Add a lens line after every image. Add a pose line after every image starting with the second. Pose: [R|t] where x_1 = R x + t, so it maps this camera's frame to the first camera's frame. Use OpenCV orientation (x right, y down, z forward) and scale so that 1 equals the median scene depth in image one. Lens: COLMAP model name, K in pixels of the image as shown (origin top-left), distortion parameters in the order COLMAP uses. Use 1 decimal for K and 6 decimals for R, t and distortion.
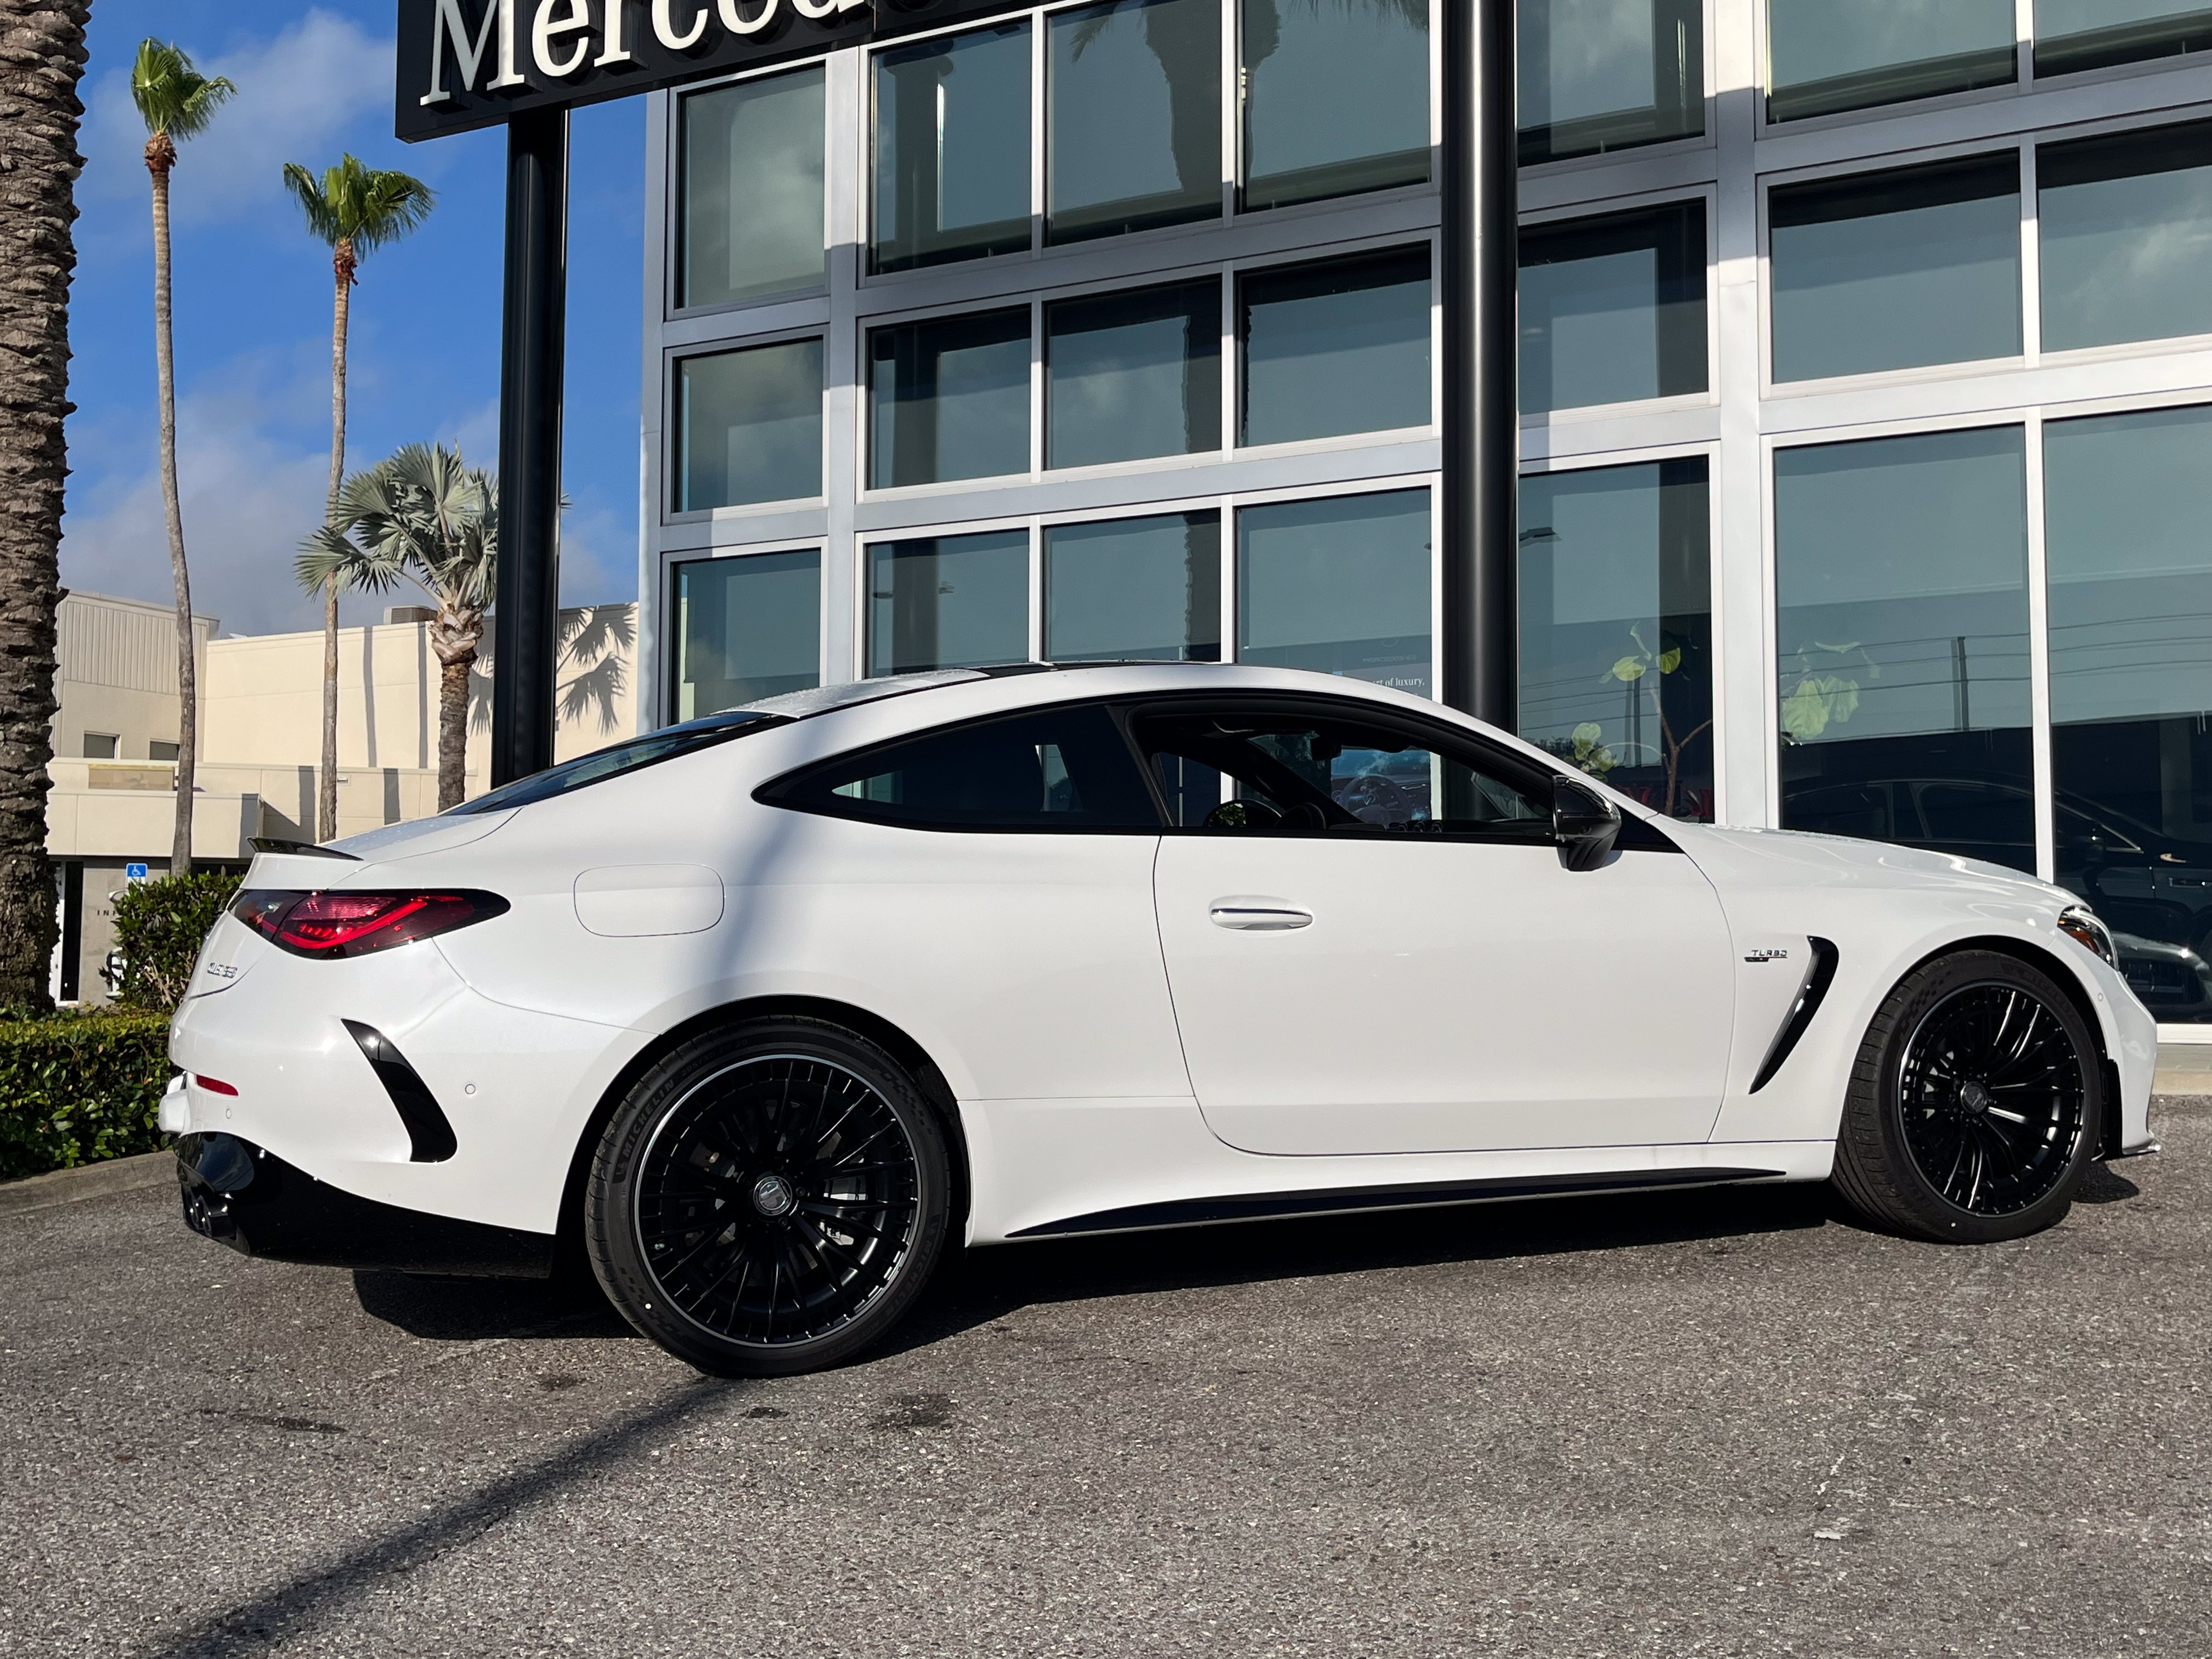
lens RADIAL K [[2289.6, 0, 1112.3], [0, 2289.6, 824.2], [0, 0, 1]] dist [0.019831, 0.000000]
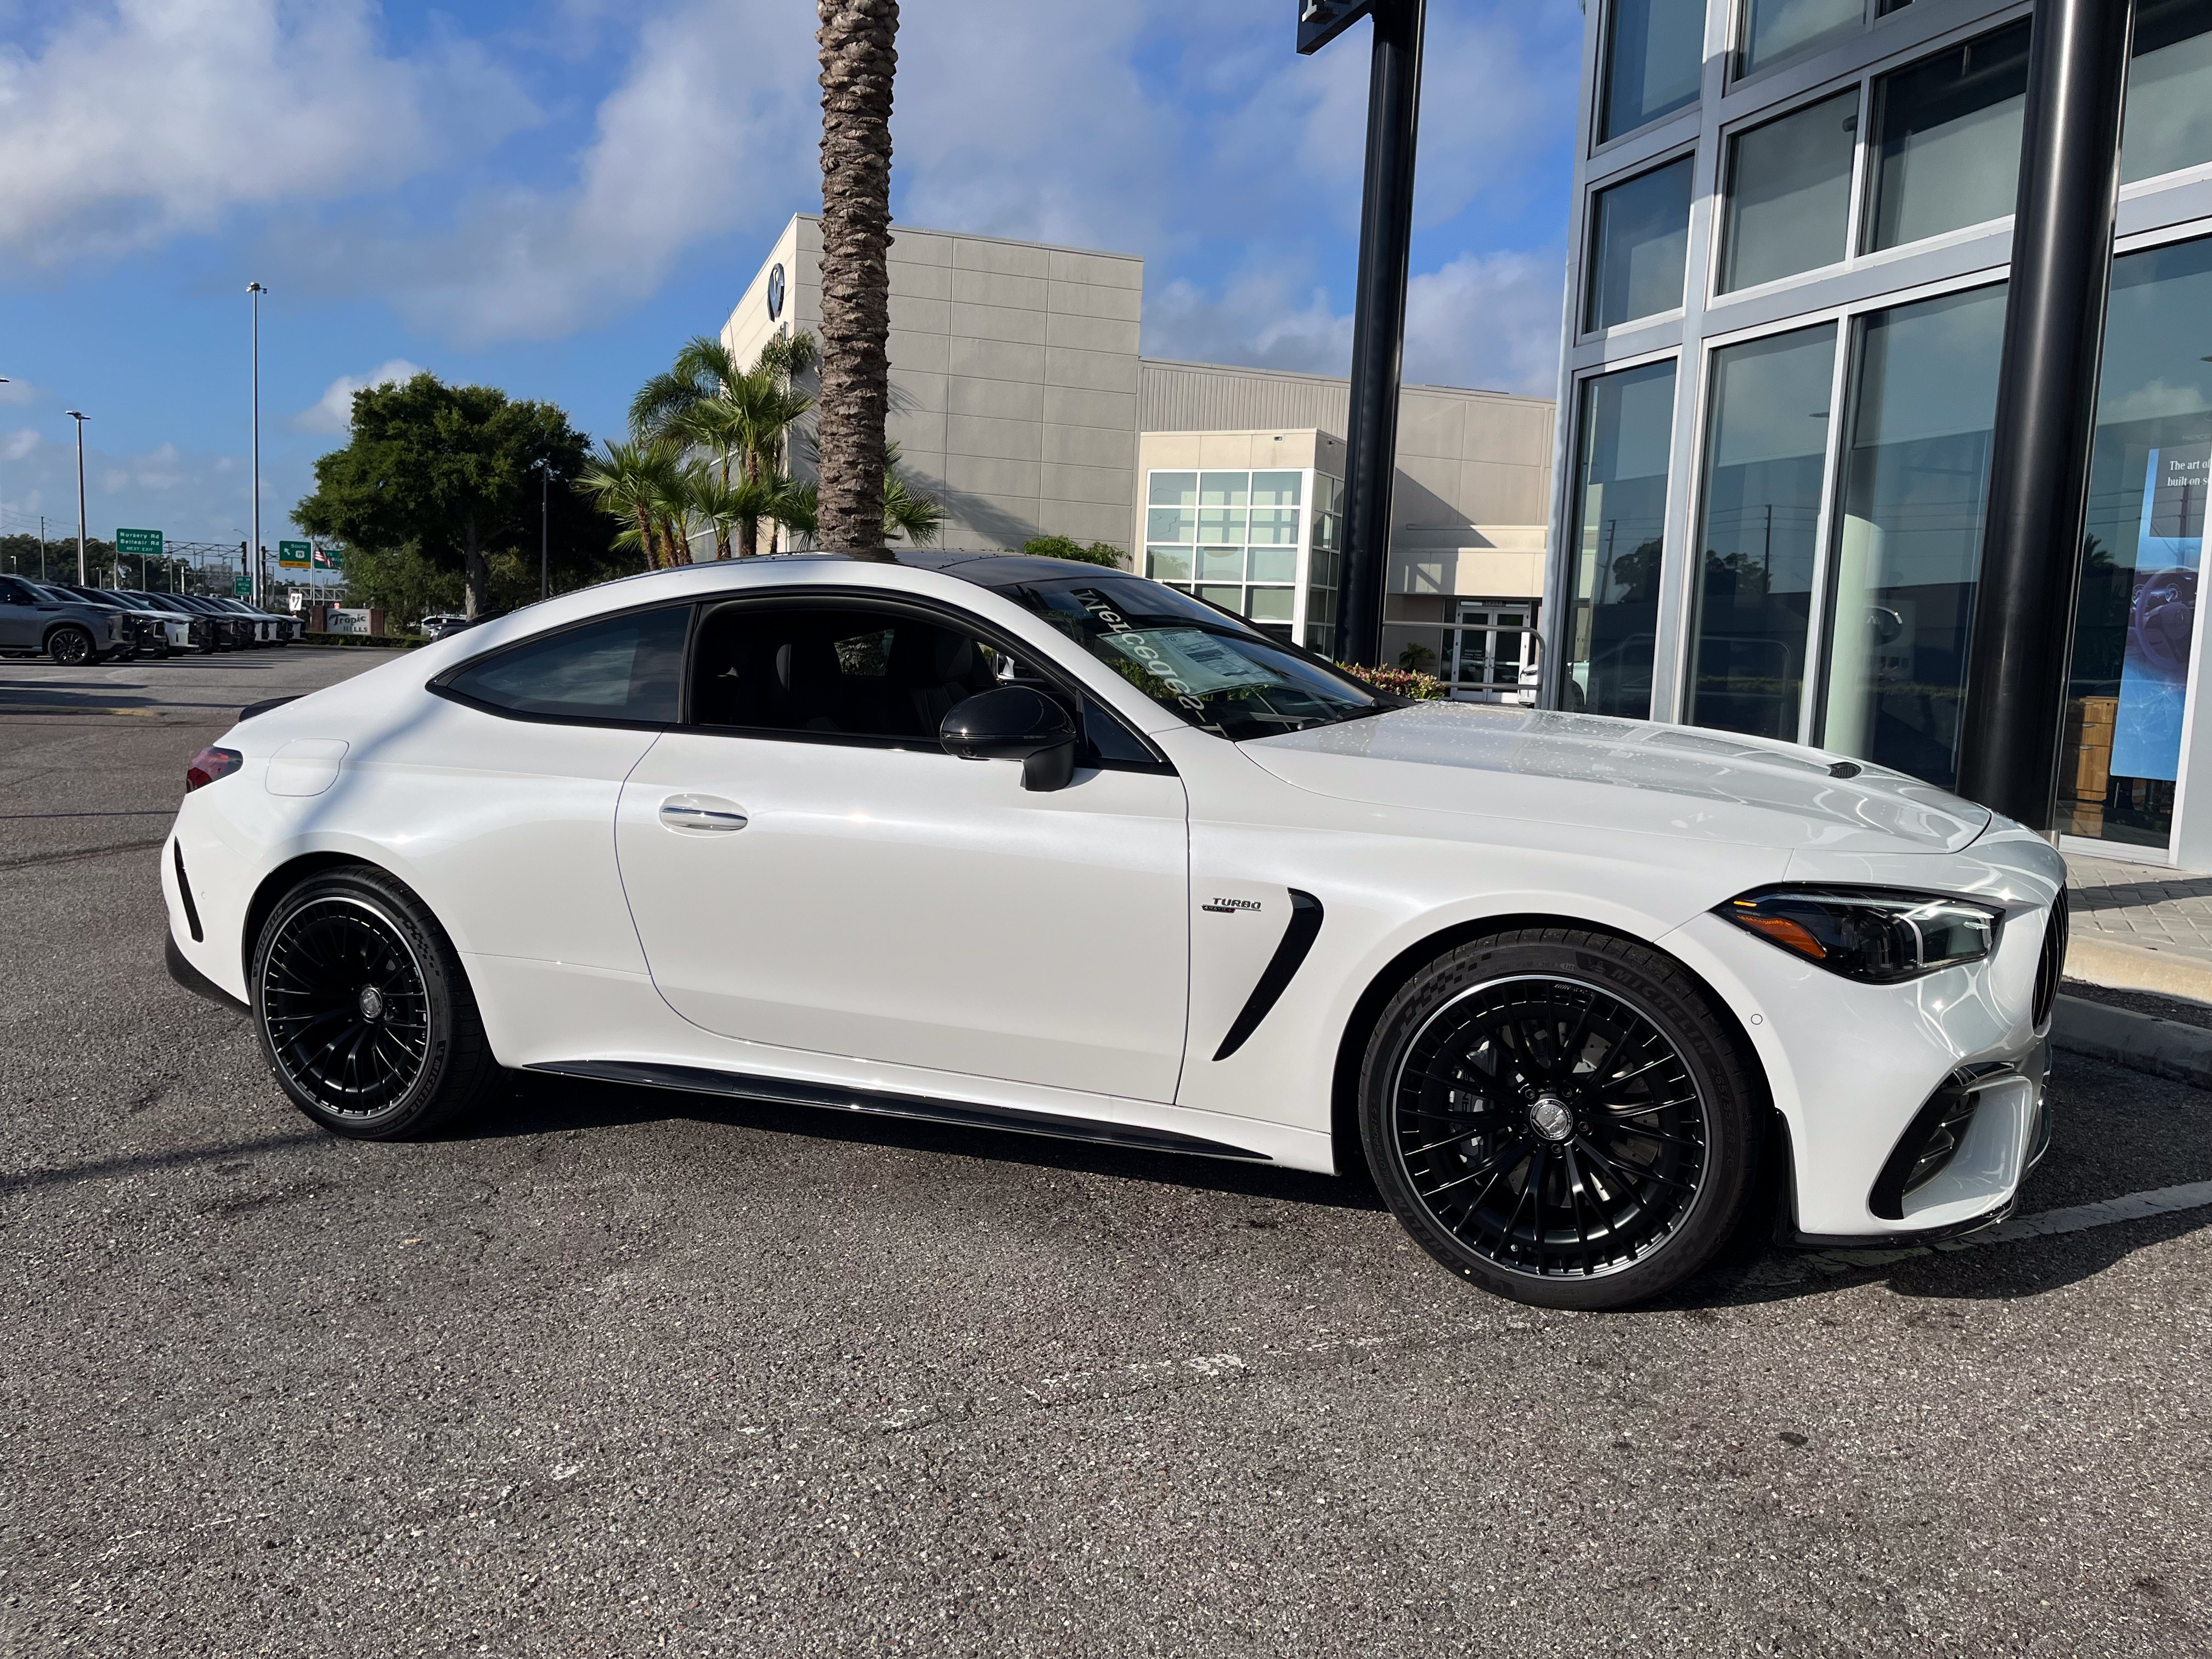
lens RADIAL K [[1705.0, 0, 1101.3], [0, 1705.0, 817.3], [0, 0, 1]] dist [0.031365, 0.012112]
pose [[0.714844, 0.096136, -0.692644, 0.322156], [0.010112, 0.988980, 0.147702, -0.032146], [0.699211, -0.112588, 0.705994, 0.248643]]
